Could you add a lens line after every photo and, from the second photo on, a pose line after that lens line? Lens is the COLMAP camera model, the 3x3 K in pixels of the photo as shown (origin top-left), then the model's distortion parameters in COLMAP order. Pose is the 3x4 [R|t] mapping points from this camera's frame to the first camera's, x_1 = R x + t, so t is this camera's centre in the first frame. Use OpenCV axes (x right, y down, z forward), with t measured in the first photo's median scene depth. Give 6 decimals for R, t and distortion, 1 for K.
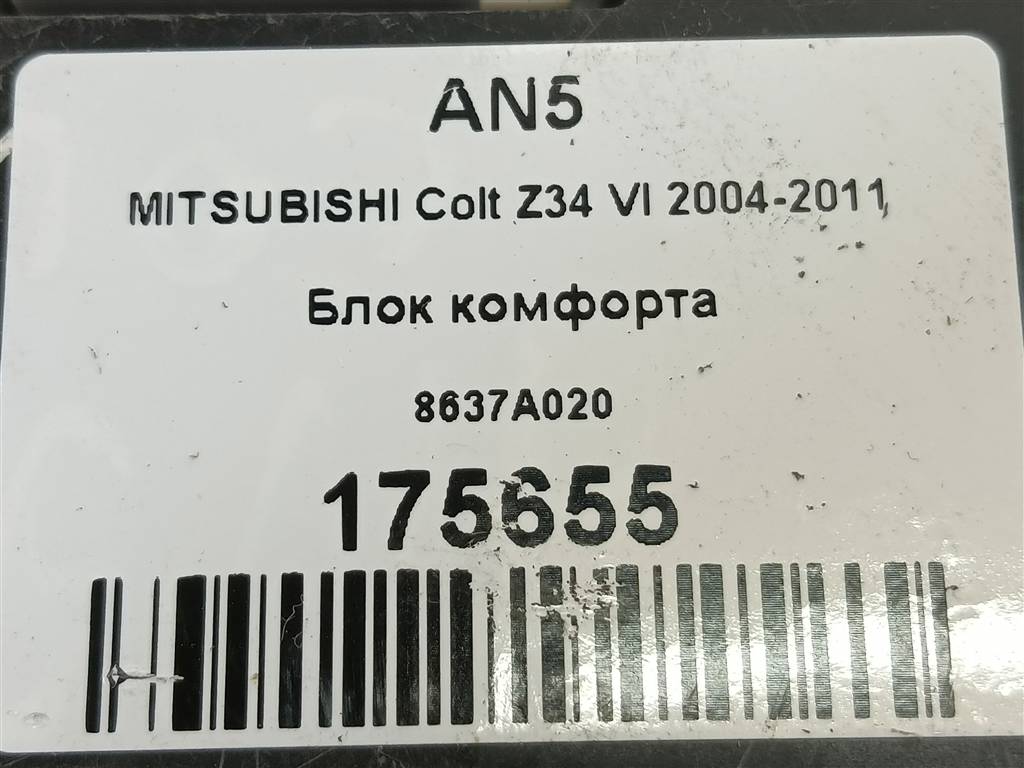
lens RADIAL K [[1608.6, 0, 512.0], [0, 1608.6, 384.0], [0, 0, 1]] dist [0.033952, 0.044700]
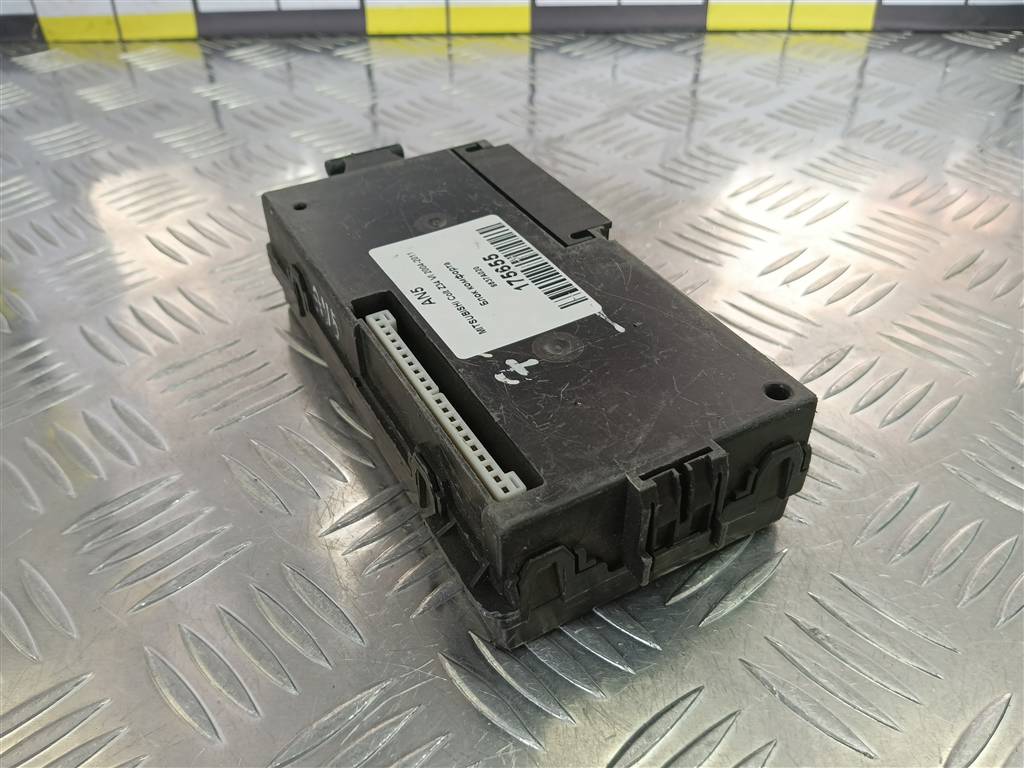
lens RADIAL K [[822.3, 0, 512.0], [0, 822.3, 384.0], [0, 0, 1]] dist [0.046622, -0.149225]
pose [[-0.470099, -0.572862, 0.671443, -1.856772], [0.863335, -0.140321, 0.484730, -1.144254], [-0.183466, 0.807551, 0.560537, -0.111674]]
